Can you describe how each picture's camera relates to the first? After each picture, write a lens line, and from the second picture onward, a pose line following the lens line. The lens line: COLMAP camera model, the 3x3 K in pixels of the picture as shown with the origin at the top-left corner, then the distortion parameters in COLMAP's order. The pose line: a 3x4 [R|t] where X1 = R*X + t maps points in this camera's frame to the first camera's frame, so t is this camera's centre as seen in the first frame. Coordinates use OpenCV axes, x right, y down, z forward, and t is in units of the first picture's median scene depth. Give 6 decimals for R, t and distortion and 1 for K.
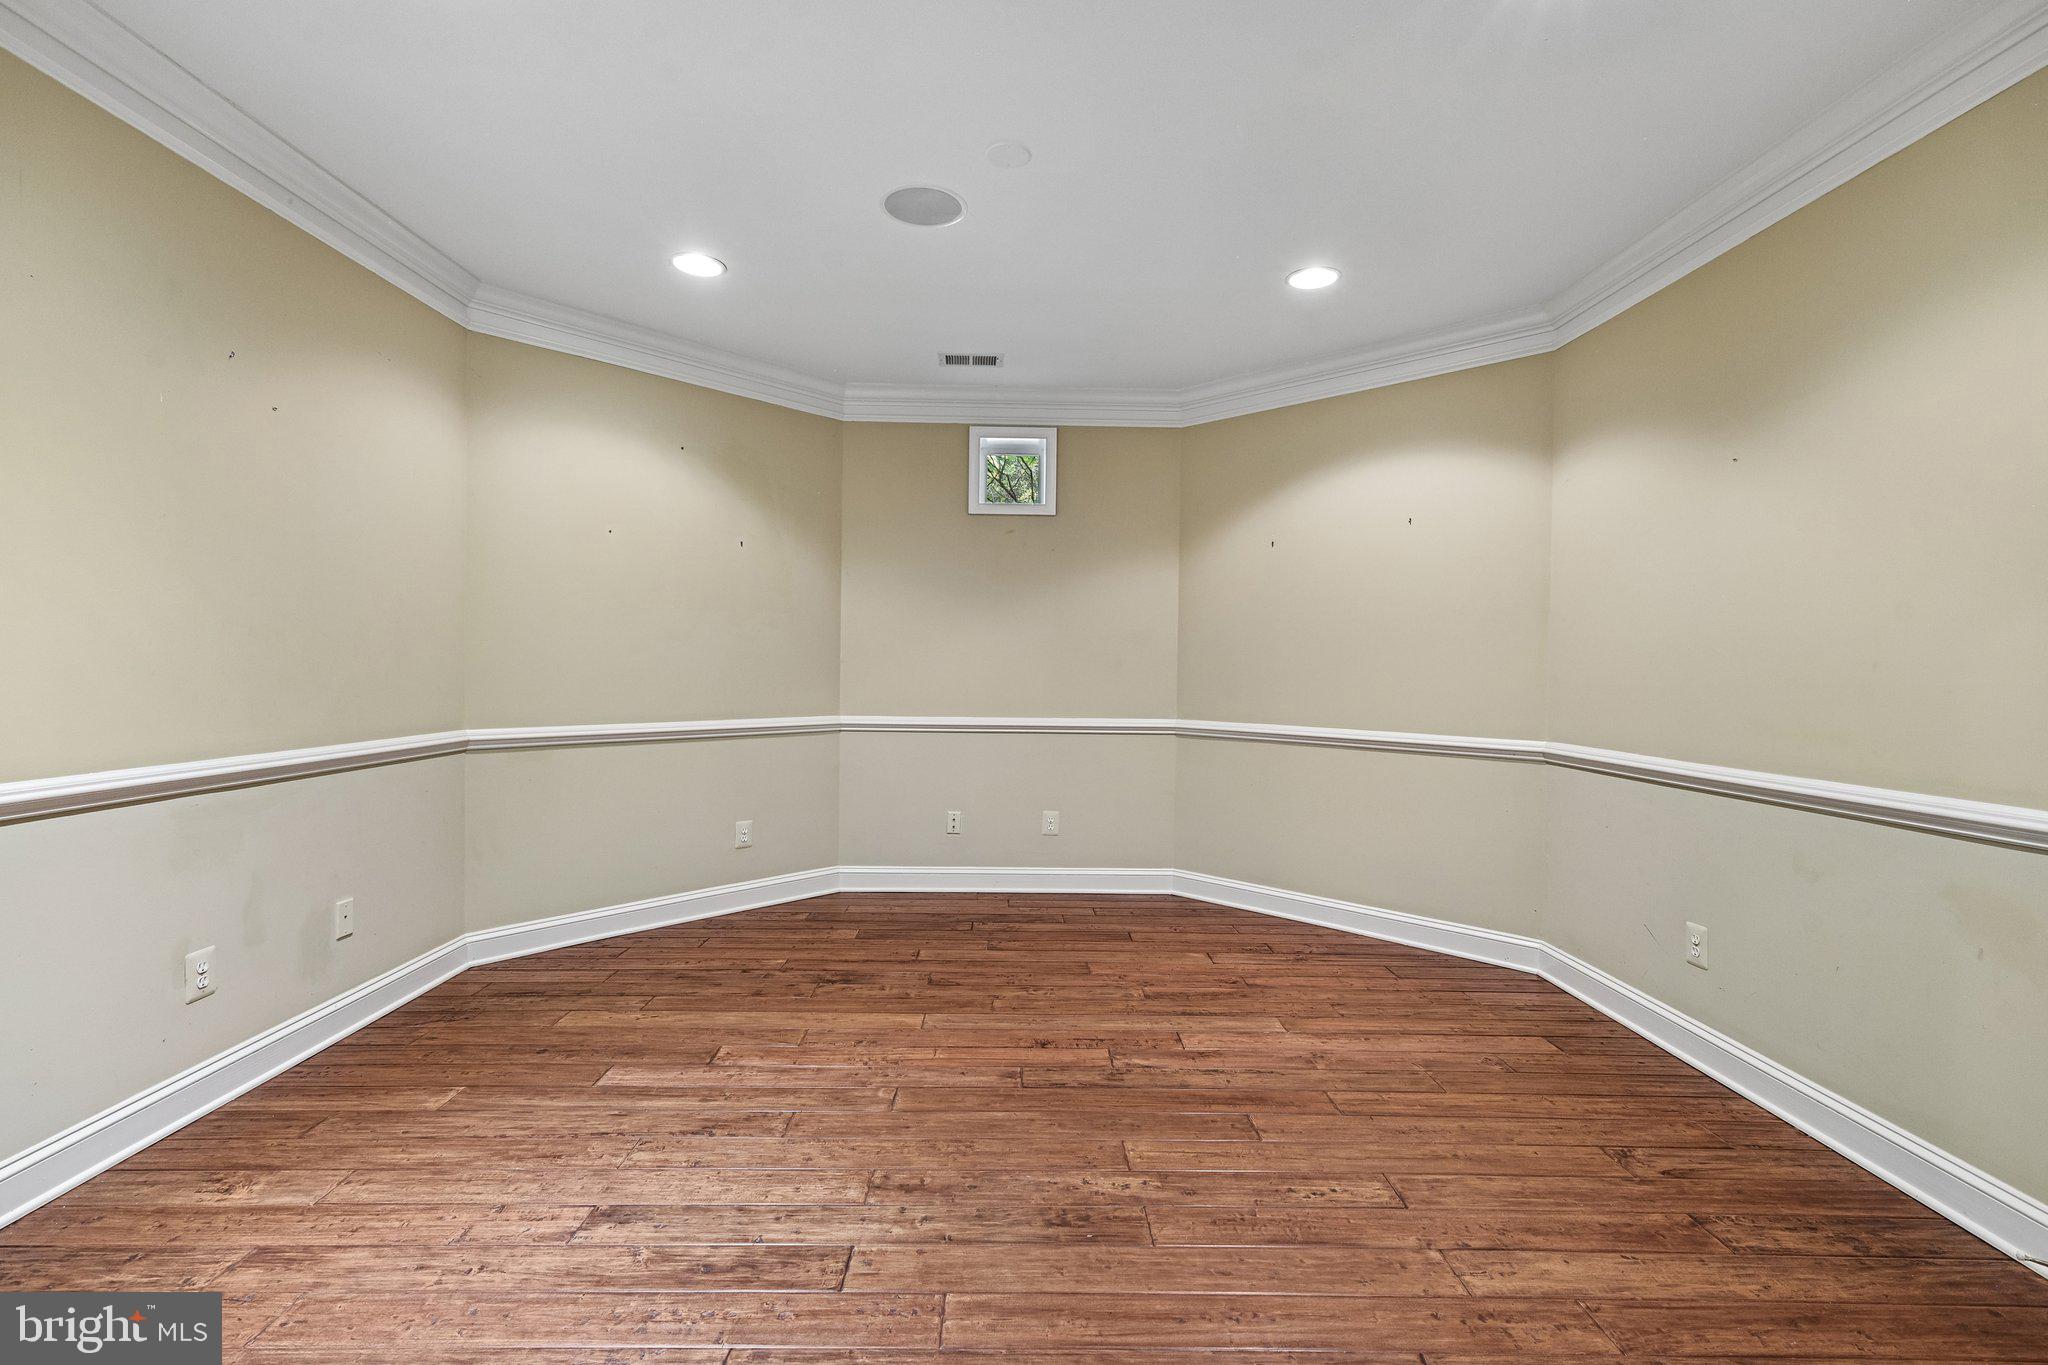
lens RADIAL K [[890.4, 0, 1024.4], [0, 890.4, 671.2], [0, 0, 1]] dist [0.007918, 0.000168]
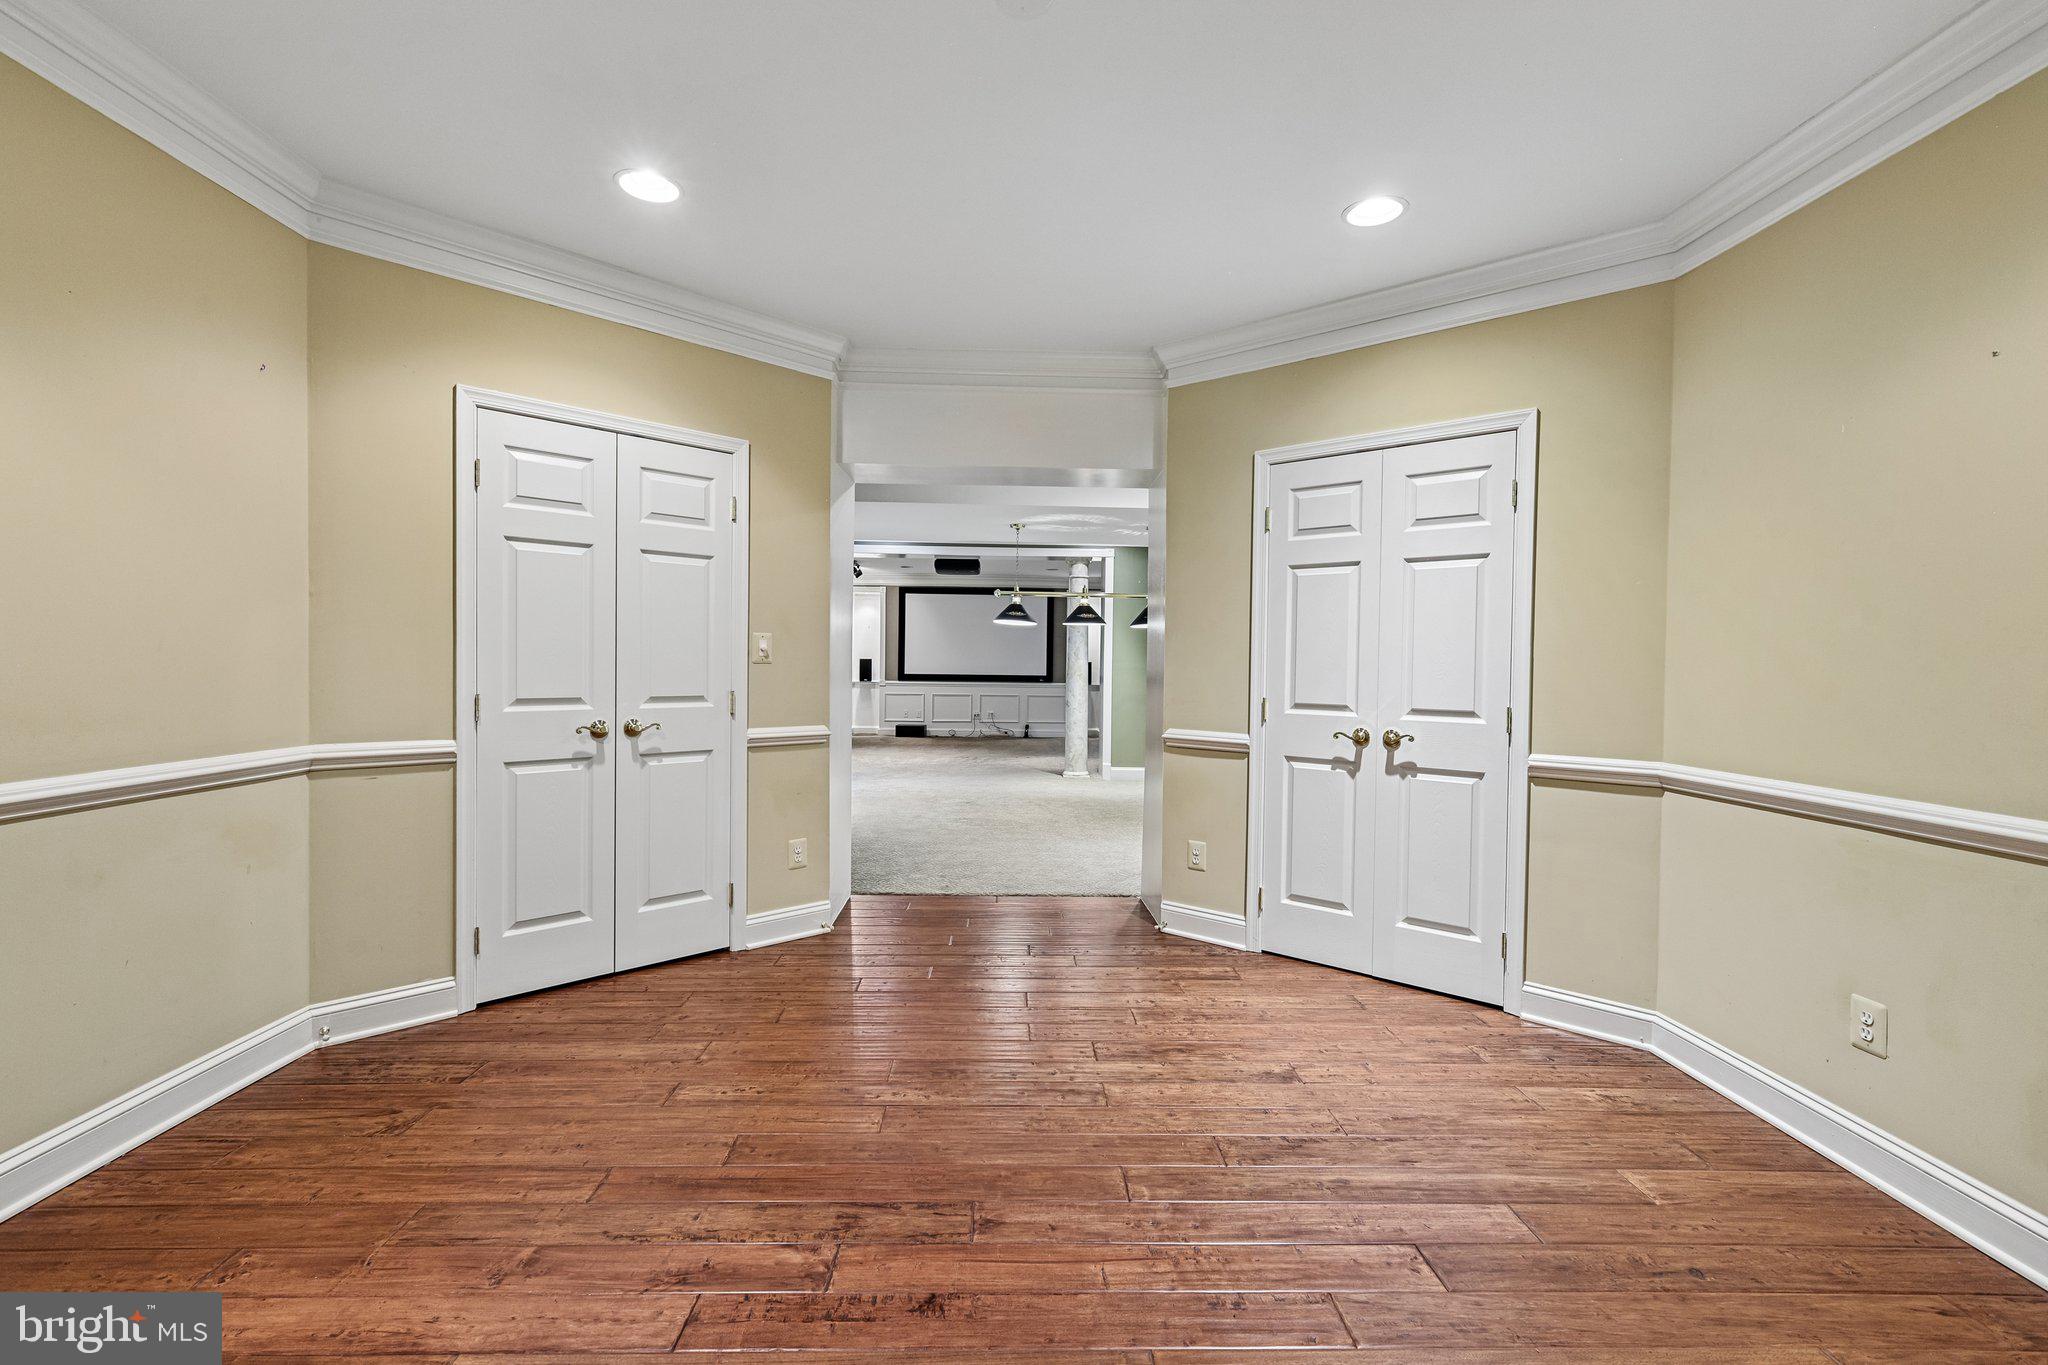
lens RADIAL K [[890.4, 0, 1020.8], [0, 890.4, 679.5], [0, 0, 1]] dist [0.007918, 0.000168]
pose [[-0.999596, -0.026702, -0.009760, -0.026347], [-0.026969, 0.999235, 0.028326, -0.021409], [0.008996, 0.028578, -0.999551, 1.912110]]
